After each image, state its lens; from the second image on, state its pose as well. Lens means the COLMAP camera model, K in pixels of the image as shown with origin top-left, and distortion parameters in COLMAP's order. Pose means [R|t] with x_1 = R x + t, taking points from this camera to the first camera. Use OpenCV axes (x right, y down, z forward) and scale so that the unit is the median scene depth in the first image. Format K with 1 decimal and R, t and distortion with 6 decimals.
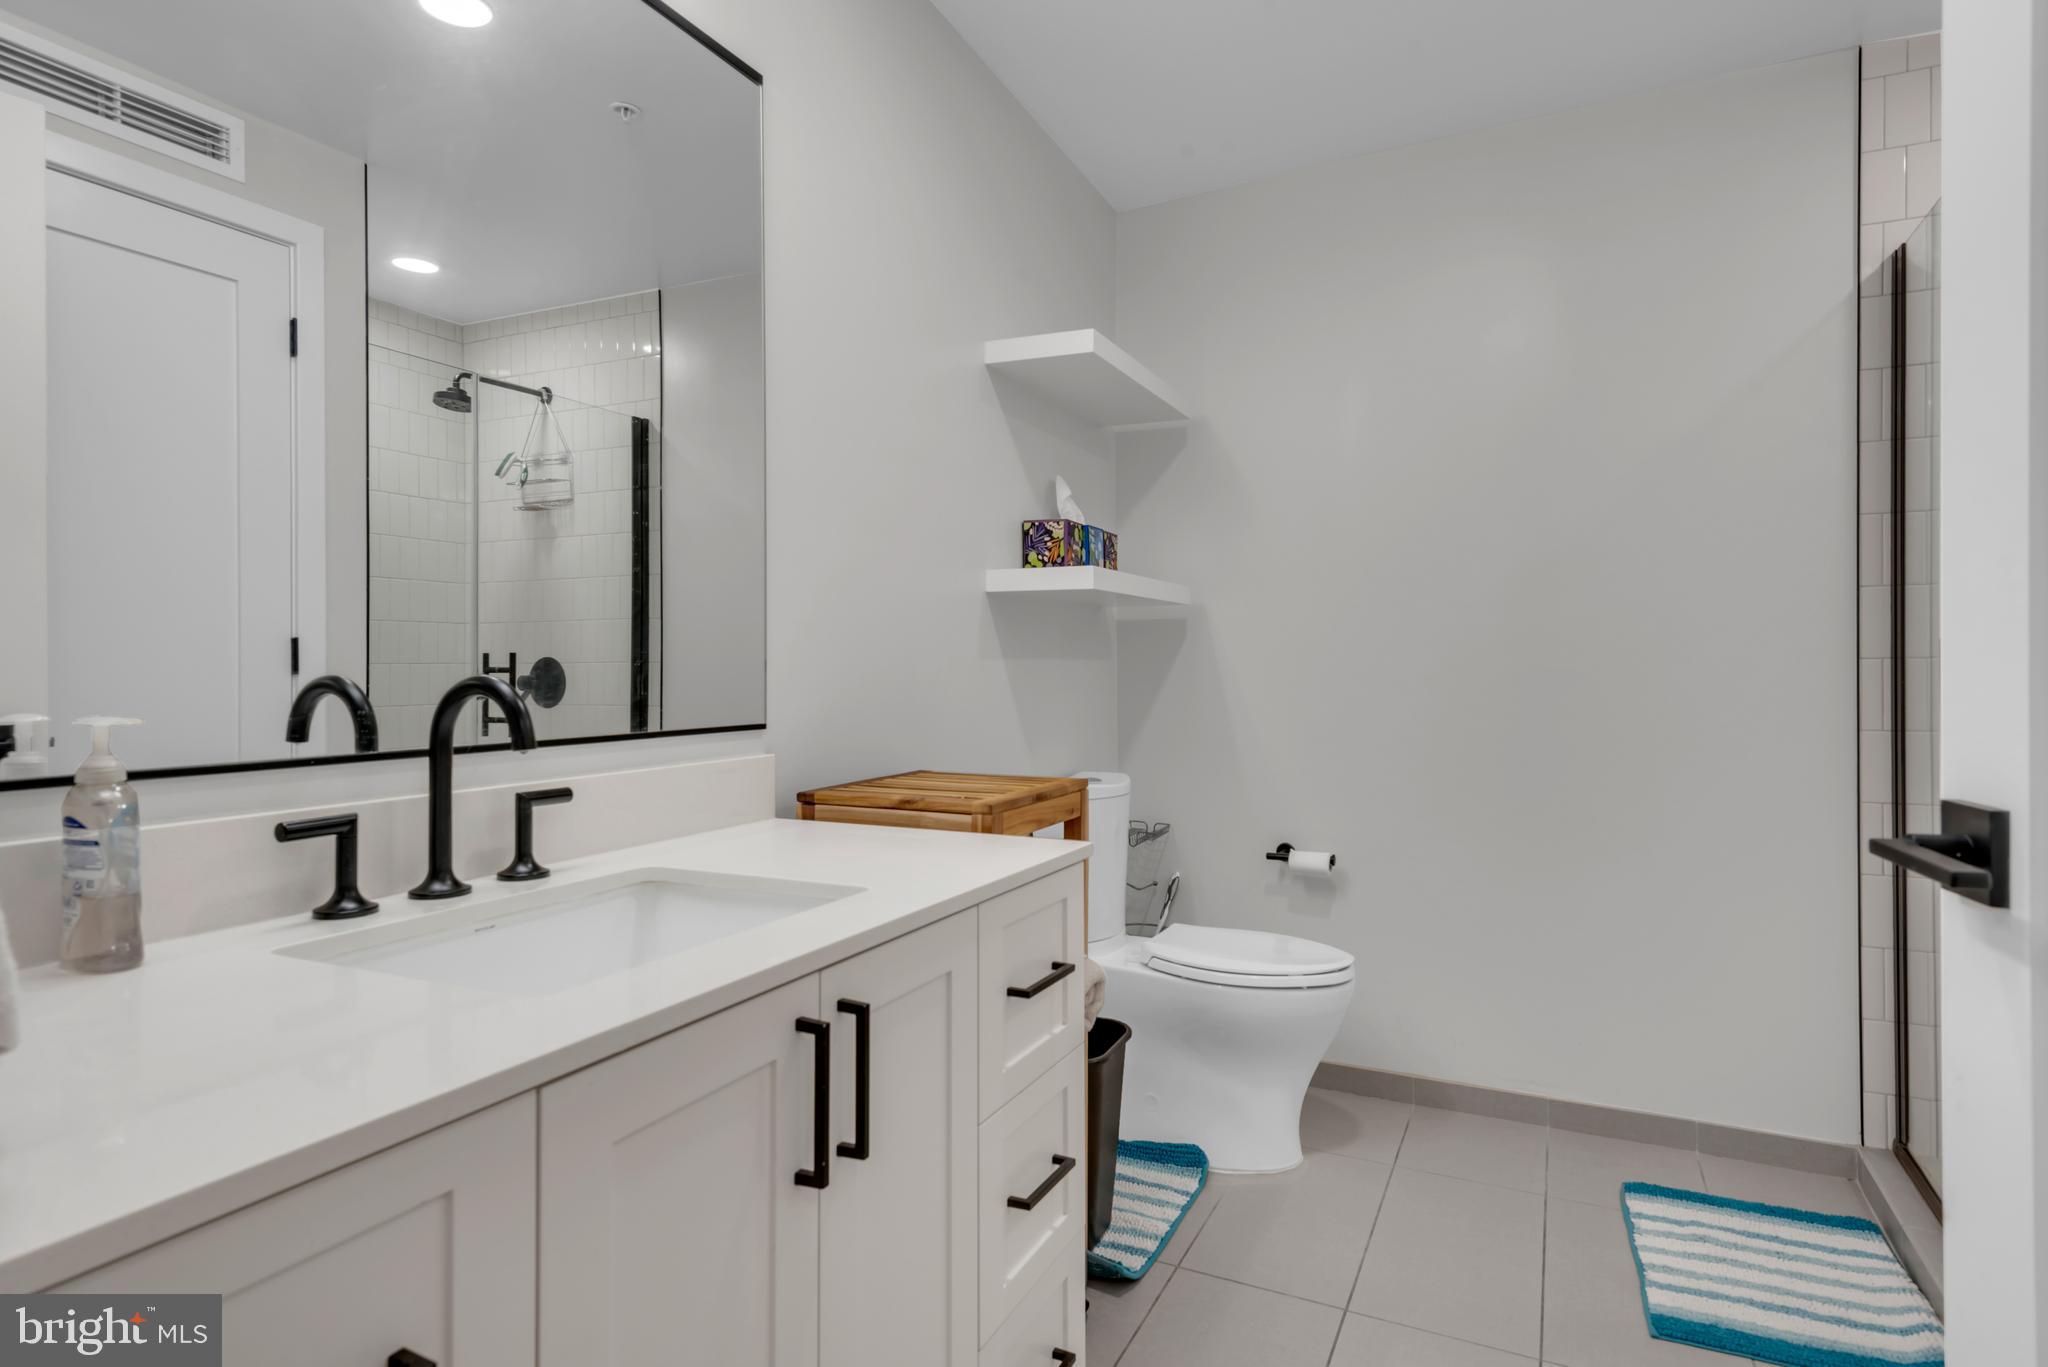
lens RADIAL K [[1116.5, 0, 1023.5], [0, 1116.5, 662.3], [0, 0, 1]] dist [0.006288, 0.001858]
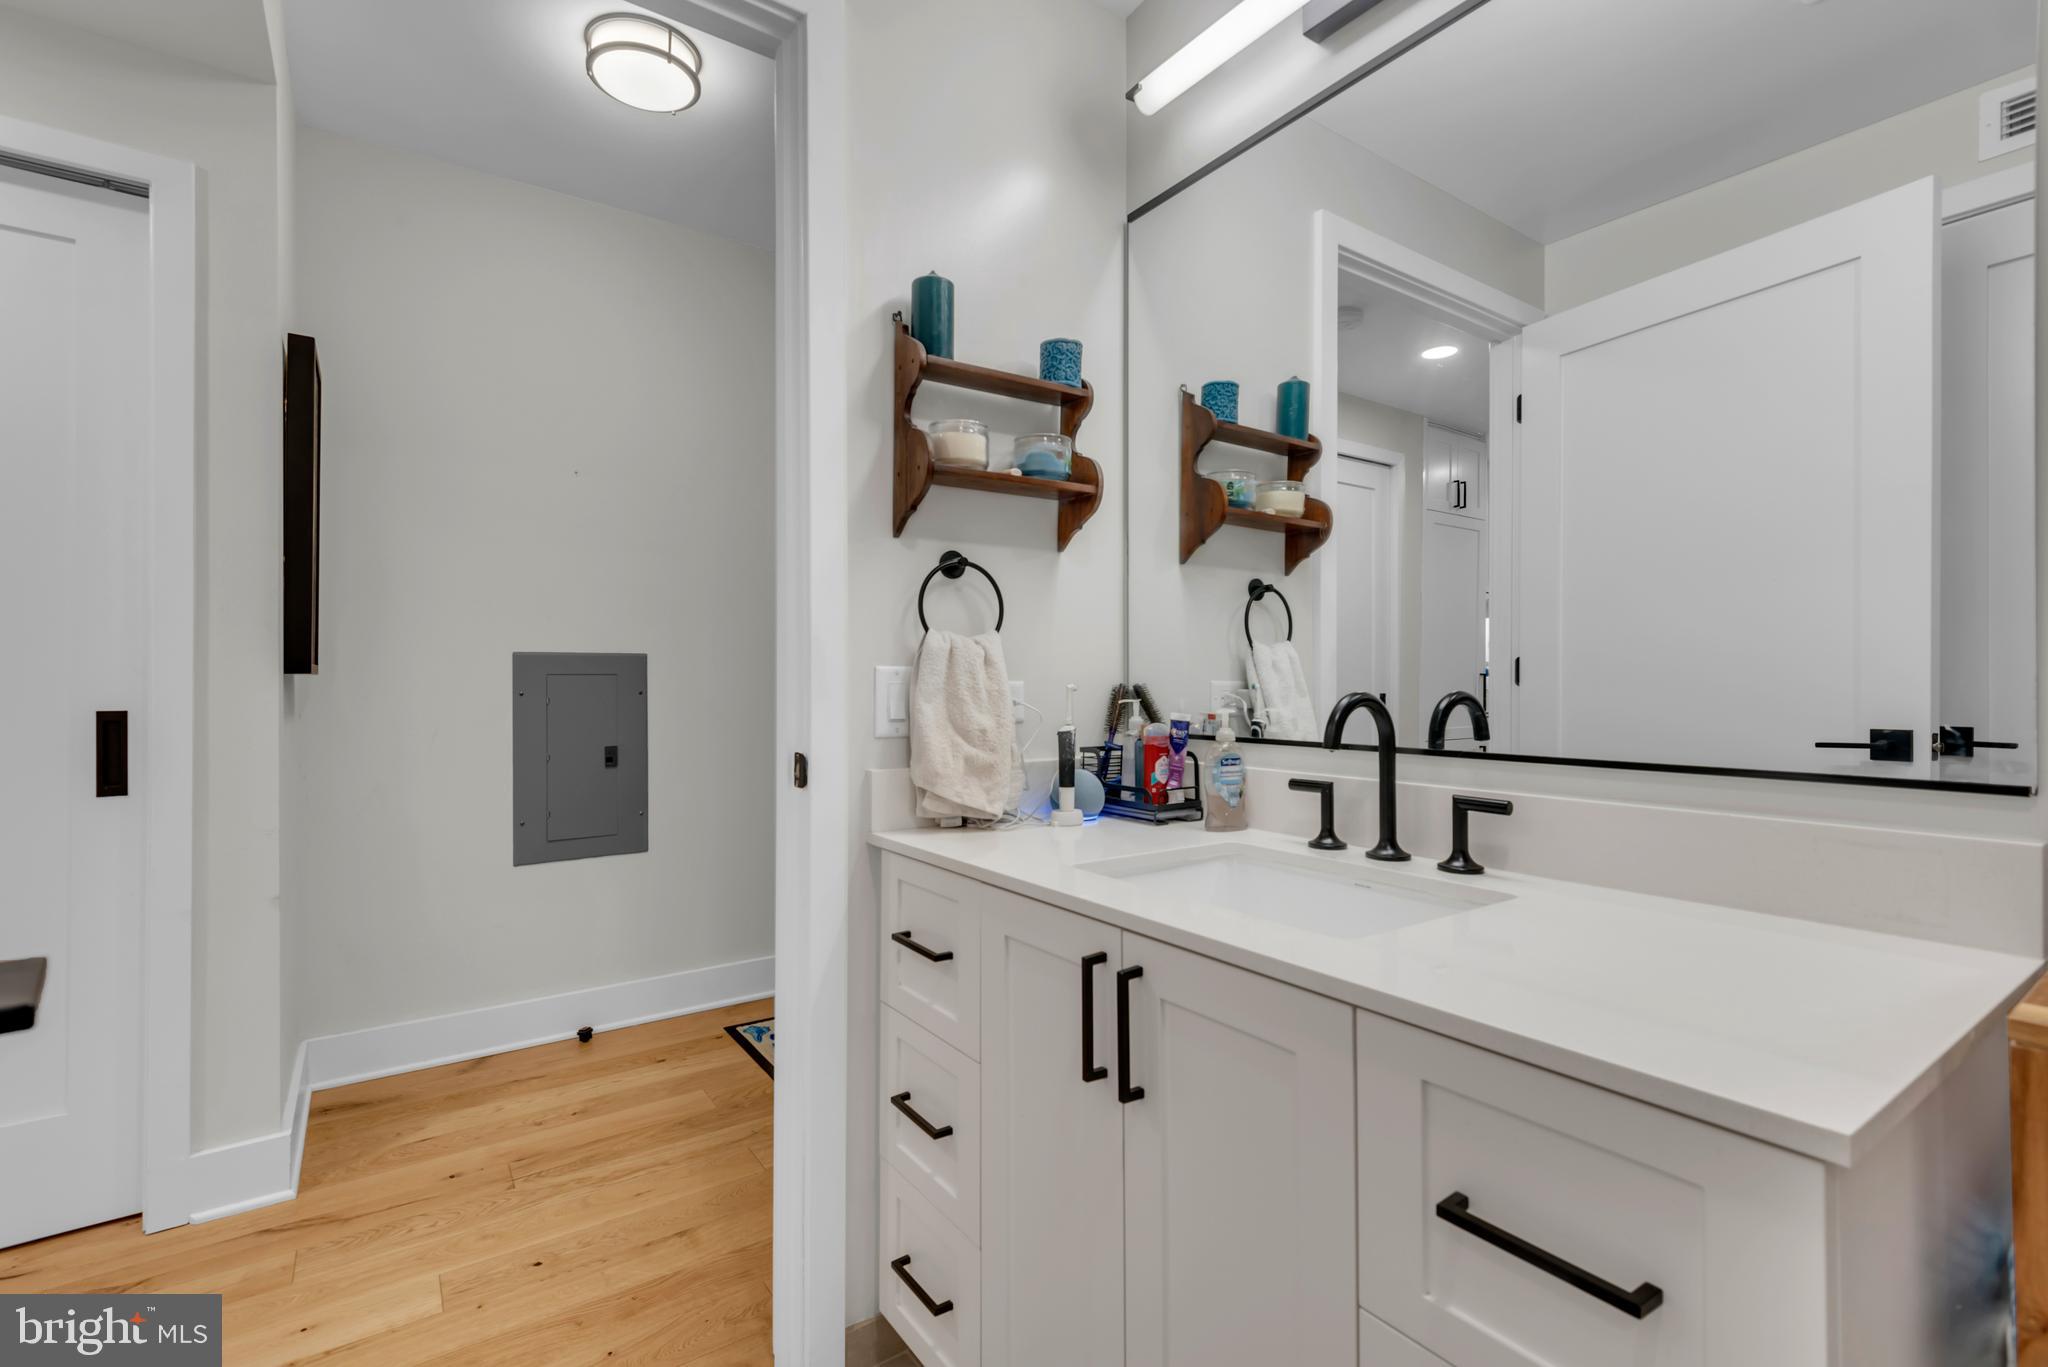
lens RADIAL K [[918.8, 0, 1028.0], [0, 918.8, 681.9], [0, 0, 1]] dist [0.001204, -0.000782]
pose [[-0.484201, 0.005820, -0.874938, 0.637247], [0.002428, 0.999983, 0.005308, -0.006143], [0.874954, 0.000446, -0.484207, 1.167989]]
